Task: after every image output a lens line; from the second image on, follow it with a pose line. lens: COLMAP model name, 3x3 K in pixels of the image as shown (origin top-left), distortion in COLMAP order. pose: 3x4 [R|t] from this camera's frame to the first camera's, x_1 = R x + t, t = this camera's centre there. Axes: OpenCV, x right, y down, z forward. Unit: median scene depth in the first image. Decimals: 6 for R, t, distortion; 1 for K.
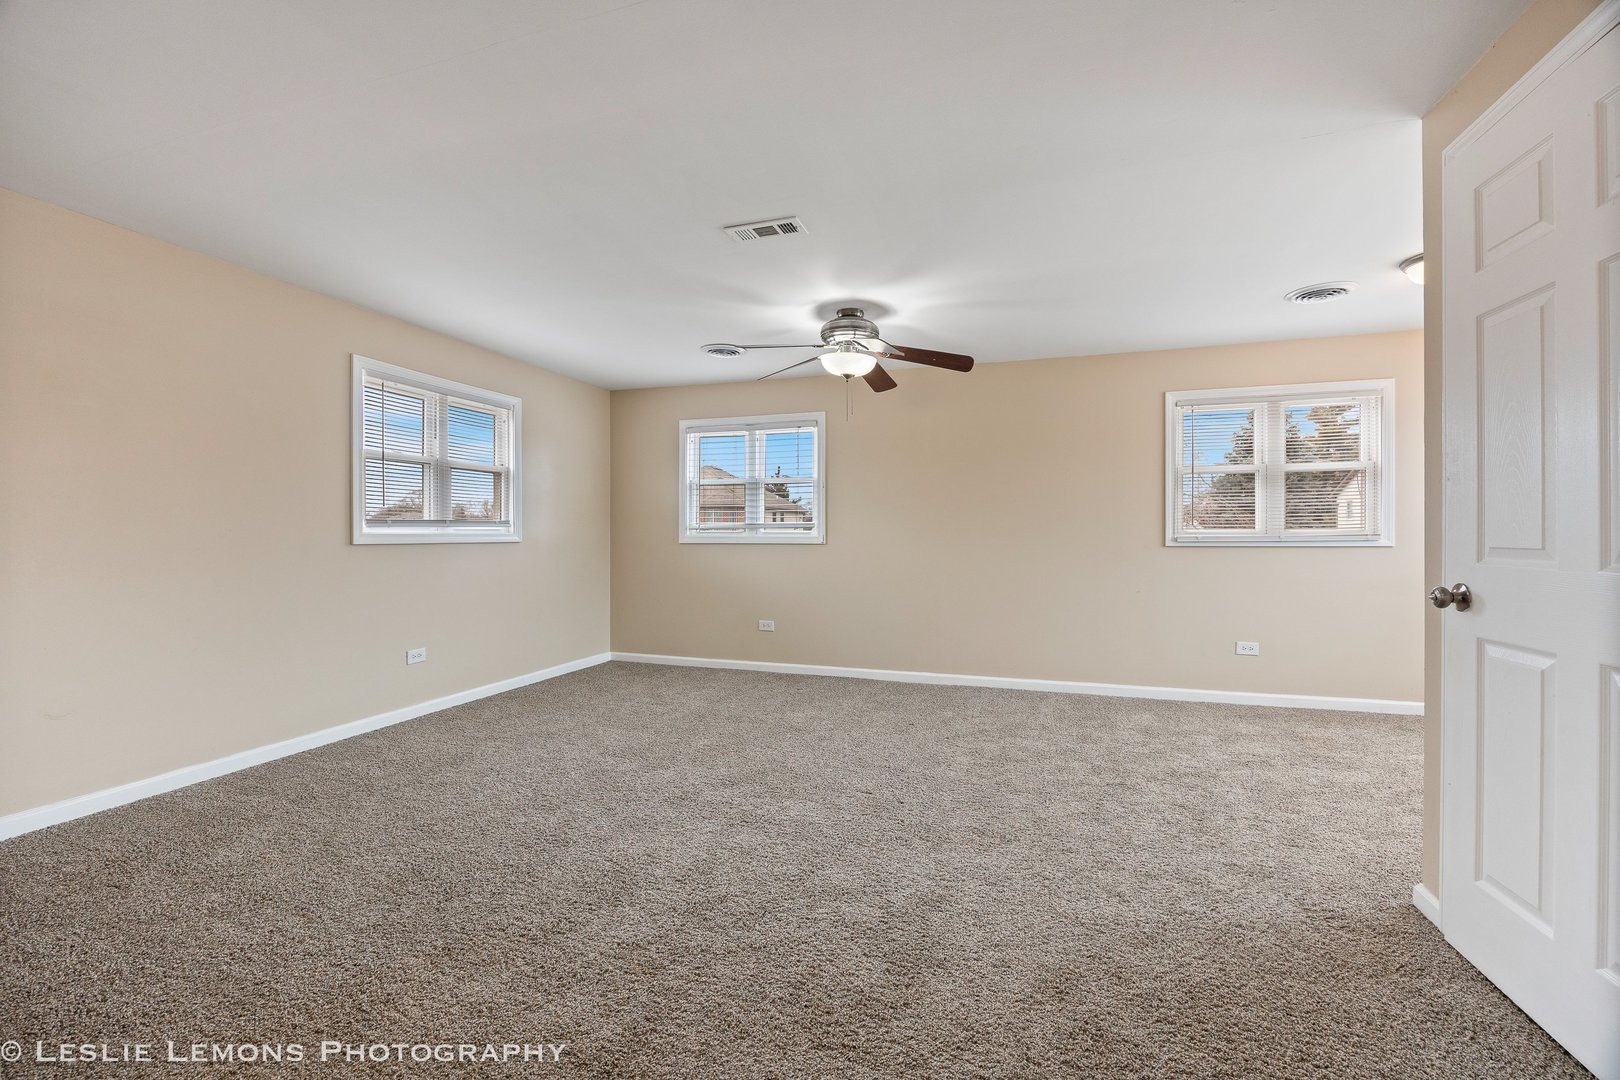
lens RADIAL K [[678.3, 0, 810.1], [0, 678.3, 534.3], [0, 0, 1]] dist [-0.016959, -0.000288]
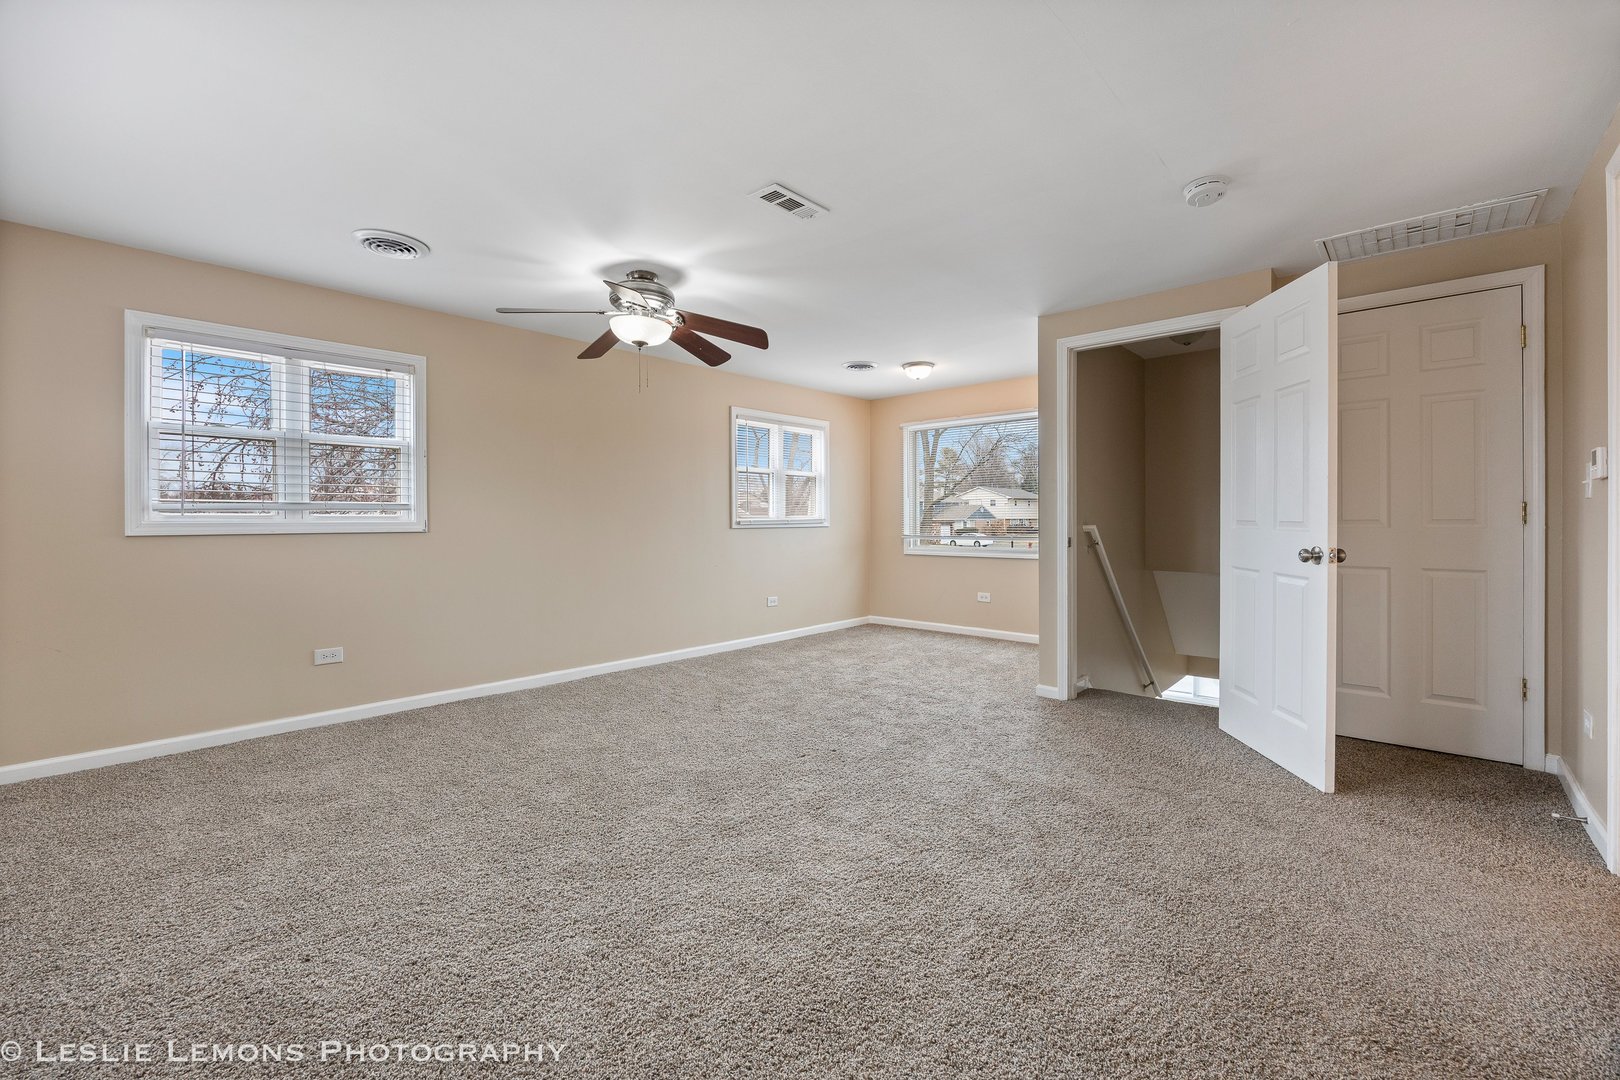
lens RADIAL K [[678.3, 0, 811.4], [0, 678.3, 527.8], [0, 0, 1]] dist [-0.016959, -0.000288]
pose [[0.401785, -0.010926, 0.915669, -0.690771], [0.004820, 0.999940, 0.009817, 0.005843], [-0.915721, 0.000469, 0.401814, 0.427324]]
